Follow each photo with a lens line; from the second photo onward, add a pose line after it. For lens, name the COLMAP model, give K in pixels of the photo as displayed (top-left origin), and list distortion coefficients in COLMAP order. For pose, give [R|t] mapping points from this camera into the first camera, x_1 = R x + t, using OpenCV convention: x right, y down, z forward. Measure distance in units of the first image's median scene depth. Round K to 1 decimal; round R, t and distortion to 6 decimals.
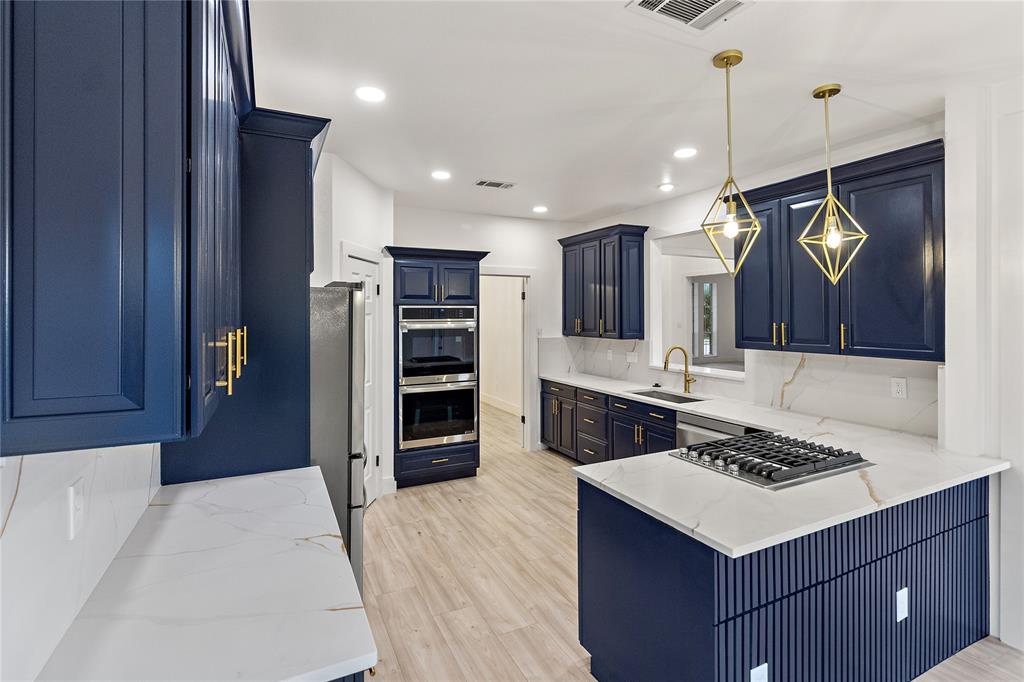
lens RADIAL K [[483.8, 0, 522.0], [0, 483.8, 312.2], [0, 0, 1]] dist [-0.000069, 0.001224]
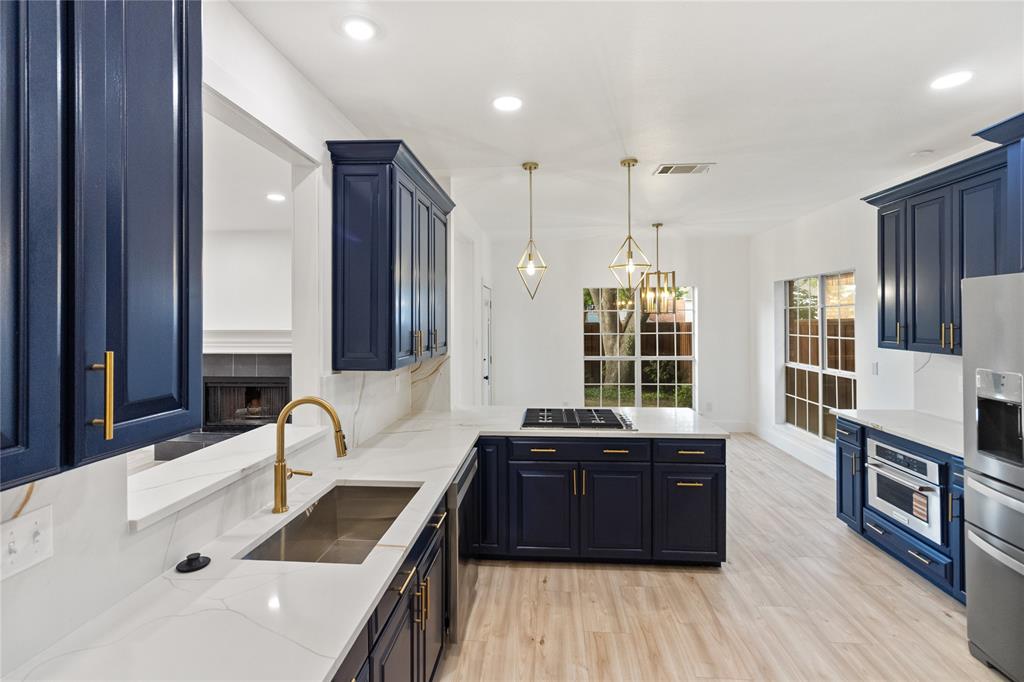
lens RADIAL K [[483.8, 0, 513.9], [0, 483.8, 324.5], [0, 0, 1]] dist [-0.000069, 0.001224]
pose [[-0.849579, 0.006138, 0.527425, -0.047930], [0.005885, 0.999980, -0.002158, 0.011691], [-0.527428, 0.001270, -0.849599, 1.264377]]
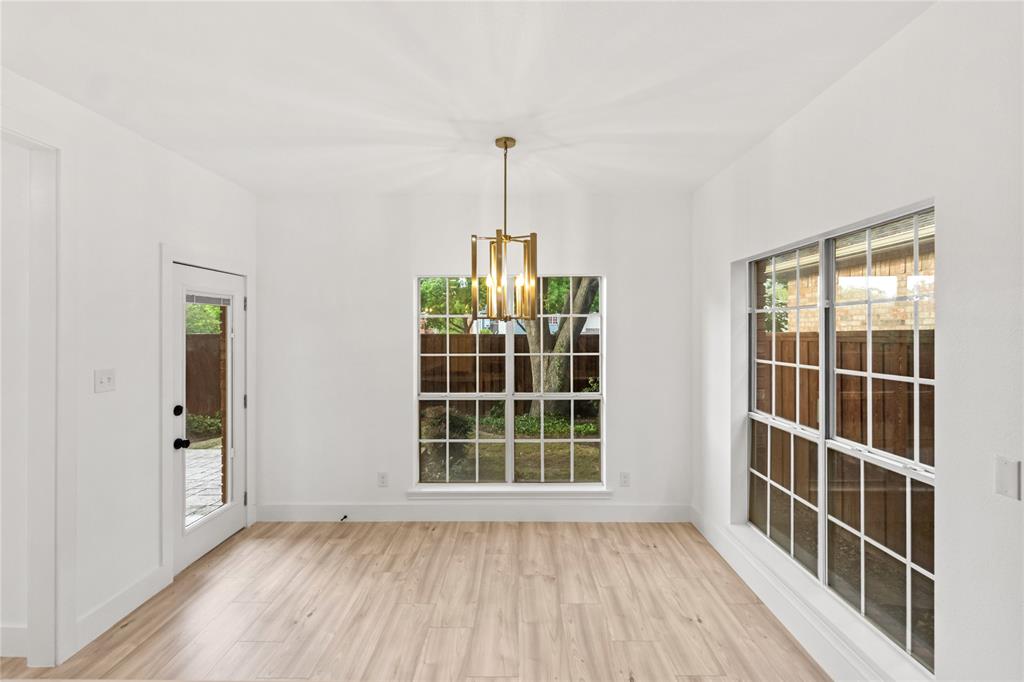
lens RADIAL K [[483.8, 0, 522.7], [0, 483.8, 335.6], [0, 0, 1]] dist [-0.000069, 0.001224]
pose [[-0.890409, 0.002599, 0.455153, -0.018741], [0.001562, 0.999995, -0.002654, 0.007528], [-0.455158, -0.001653, -0.890409, 0.743336]]
